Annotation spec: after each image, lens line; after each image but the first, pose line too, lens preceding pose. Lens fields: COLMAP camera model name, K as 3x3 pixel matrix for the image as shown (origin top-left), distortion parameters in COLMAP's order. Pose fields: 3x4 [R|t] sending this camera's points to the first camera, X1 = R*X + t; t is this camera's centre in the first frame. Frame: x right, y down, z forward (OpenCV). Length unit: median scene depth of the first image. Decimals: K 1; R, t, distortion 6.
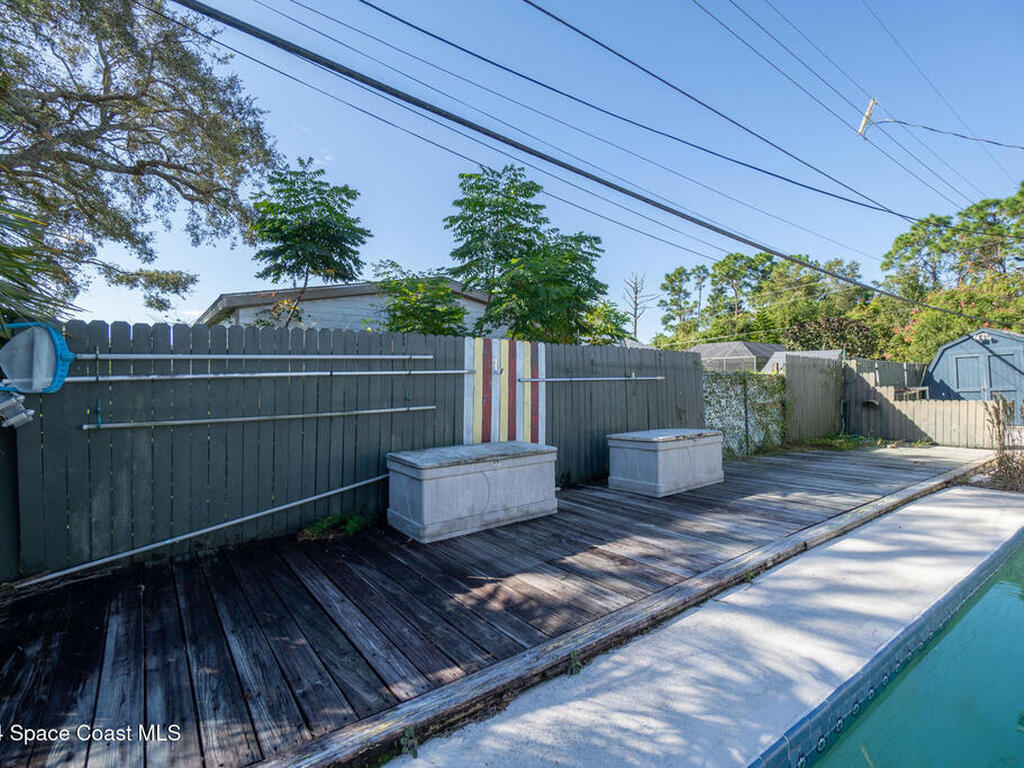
lens RADIAL K [[484.1, 0, 512.0], [0, 484.1, 384.0], [0, 0, 1]] dist [-0.001444, -0.000264]
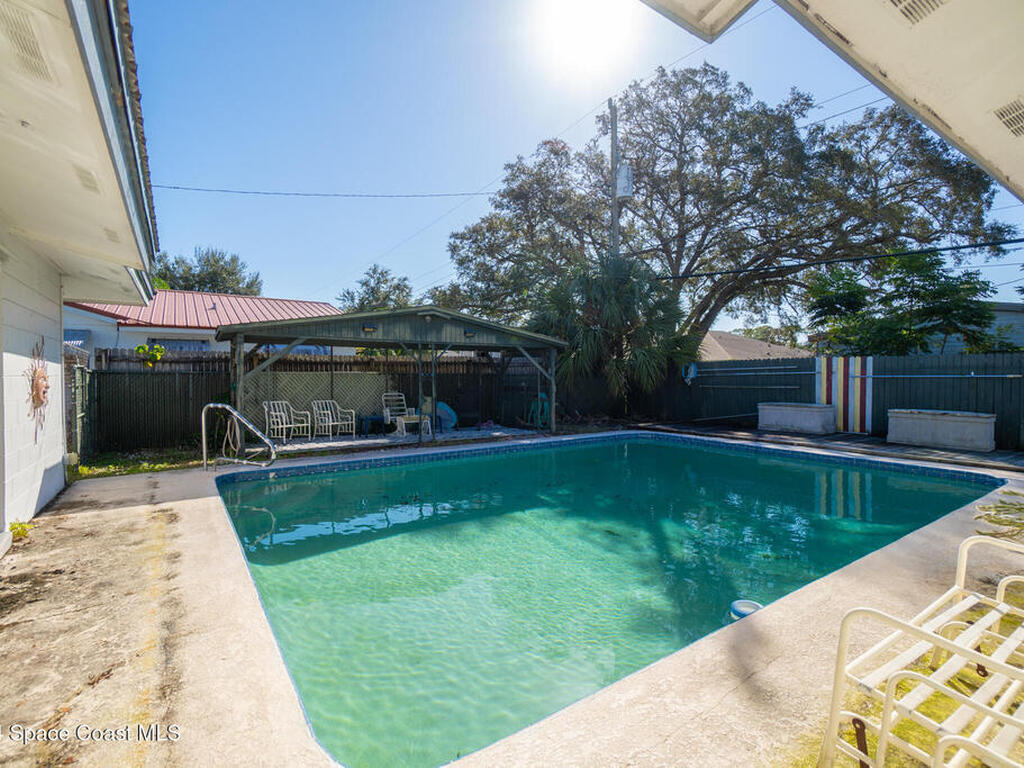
lens RADIAL K [[495.4, 0, 511.0], [0, 495.4, 379.7], [0, 0, 1]] dist [-0.000416, -0.000326]
pose [[-0.054890, 0.019768, -0.998297, 3.797601], [-0.003677, 0.999793, 0.020000, -0.054340], [0.998486, 0.004768, -0.054806, -0.580926]]
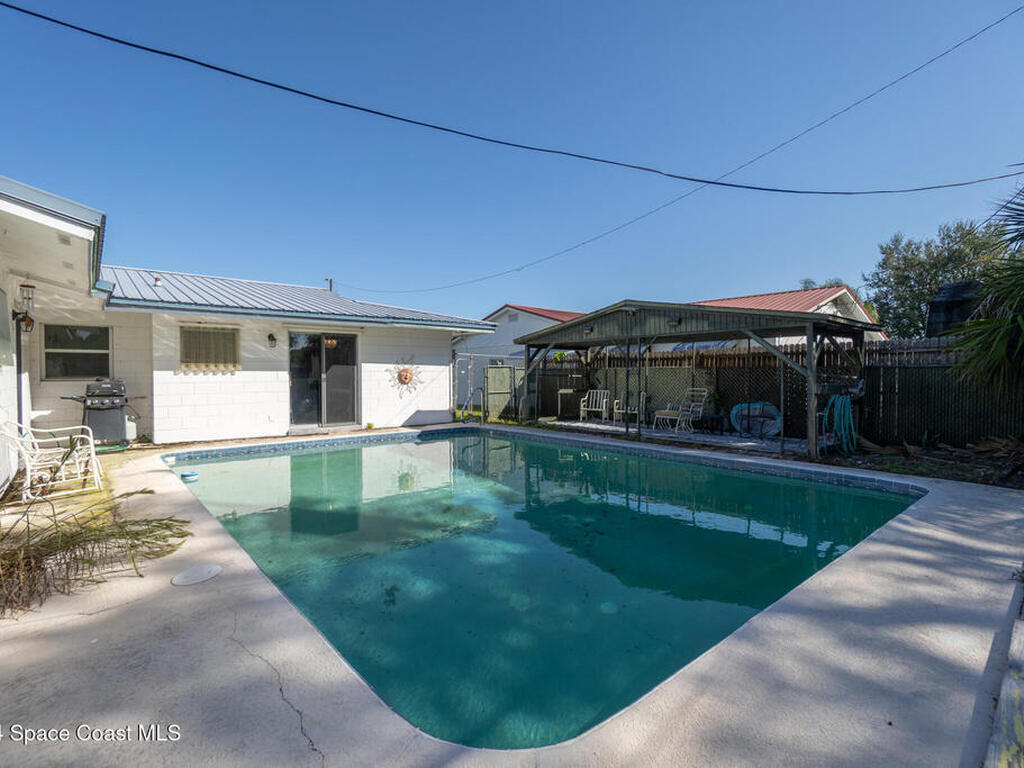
lens RADIAL K [[495.4, 0, 511.0], [0, 495.4, 379.7], [0, 0, 1]] dist [-0.000416, -0.000326]
pose [[-0.998538, 0.013936, -0.052224, 1.567325], [0.012909, 0.999718, 0.019940, -0.025759], [0.052487, 0.019237, -0.998436, 1.921121]]
